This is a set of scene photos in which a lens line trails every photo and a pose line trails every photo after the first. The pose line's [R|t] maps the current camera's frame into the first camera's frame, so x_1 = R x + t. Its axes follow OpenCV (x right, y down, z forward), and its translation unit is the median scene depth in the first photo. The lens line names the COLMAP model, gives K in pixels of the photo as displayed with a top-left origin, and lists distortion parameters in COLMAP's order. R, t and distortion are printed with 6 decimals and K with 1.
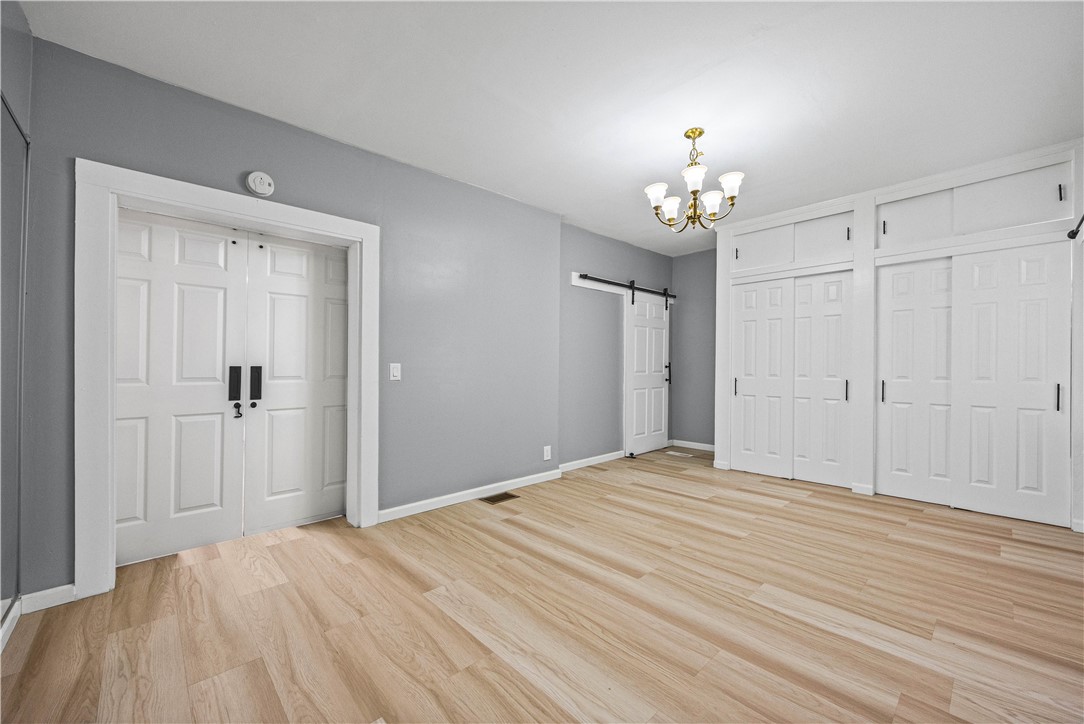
lens RADIAL K [[427.0, 0, 552.9], [0, 427.0, 362.7], [0, 0, 1]] dist [-0.000919, 0.000167]
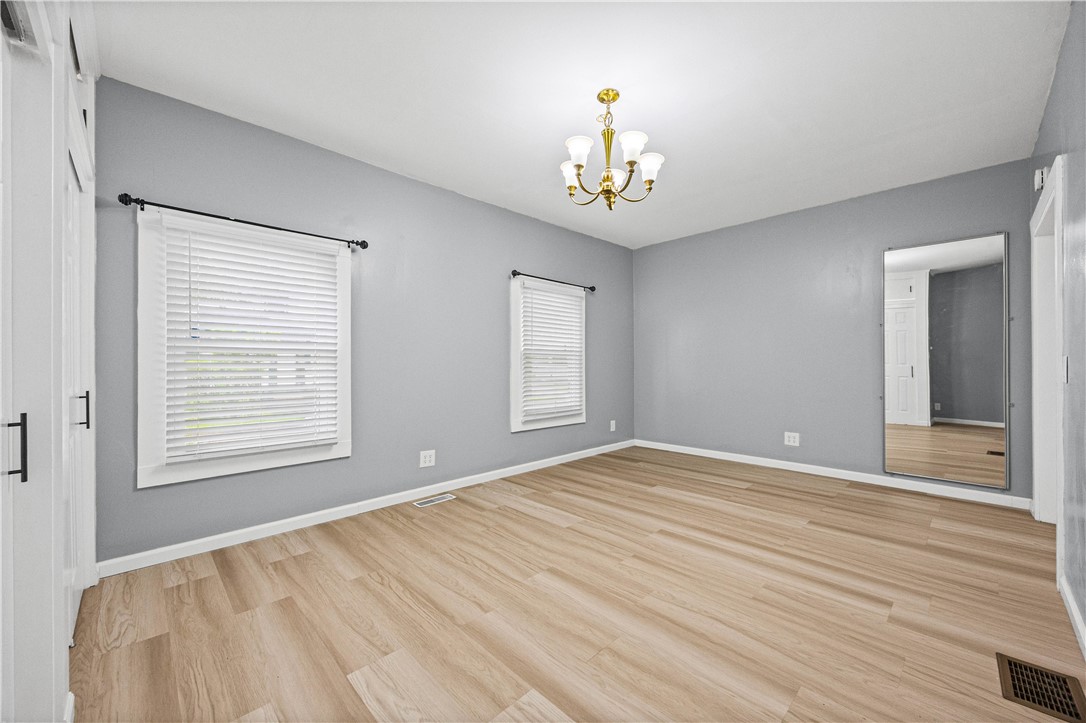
lens RADIAL K [[425.3, 0, 546.4], [0, 425.3, 359.3], [0, 0, 1]] dist [0.001793, 0.000413]
pose [[-0.999781, 0.006951, -0.019739, 0.459472], [0.007228, 0.999876, -0.013999, 0.012673], [0.019639, -0.014139, -0.999707, 1.850304]]
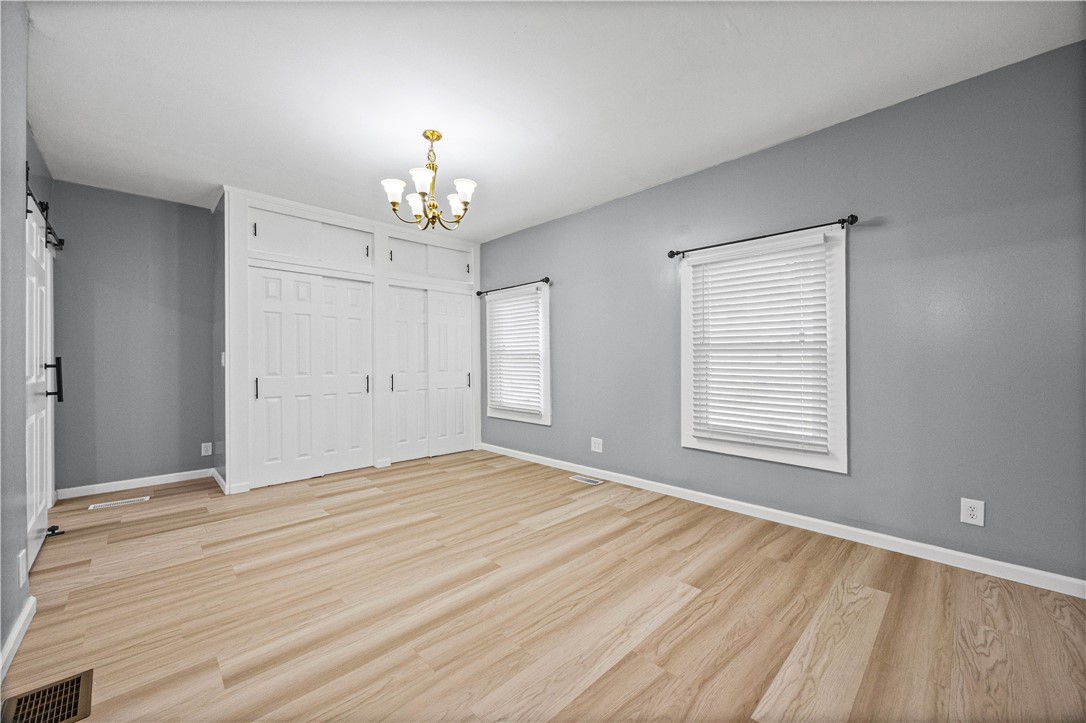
lens RADIAL K [[420.8, 0, 548.7], [0, 420.8, 360.2], [0, 0, 1]] dist [0.000712, 0.000230]
pose [[-0.013764, 0.006192, 0.999886, -0.679798], [-0.003261, 0.999975, -0.006237, 0.006530], [-0.999900, -0.003347, -0.013744, 0.734437]]
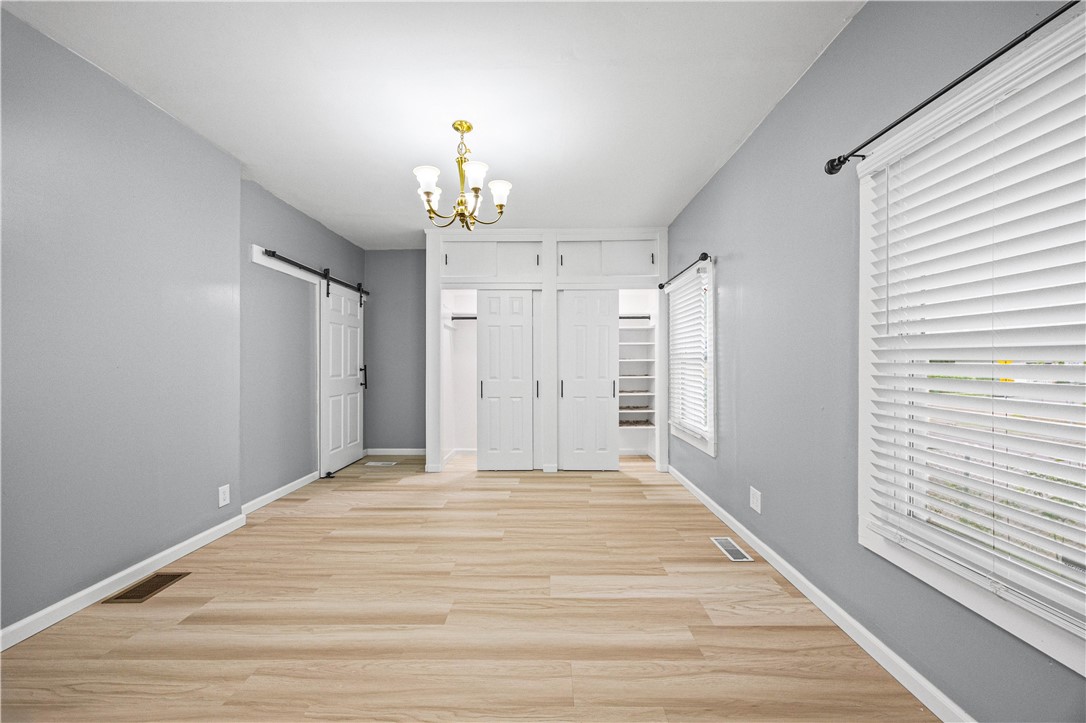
lens RADIAL K [[417.4, 0, 543.0], [0, 417.4, 361.5], [0, 0, 1]] dist [-0.000447, 0.000389]
pose [[0.700305, 0.005218, 0.713825, -0.211201], [-0.003272, 0.999986, -0.004099, -0.011352], [-0.713836, 0.000535, 0.700313, 0.225871]]
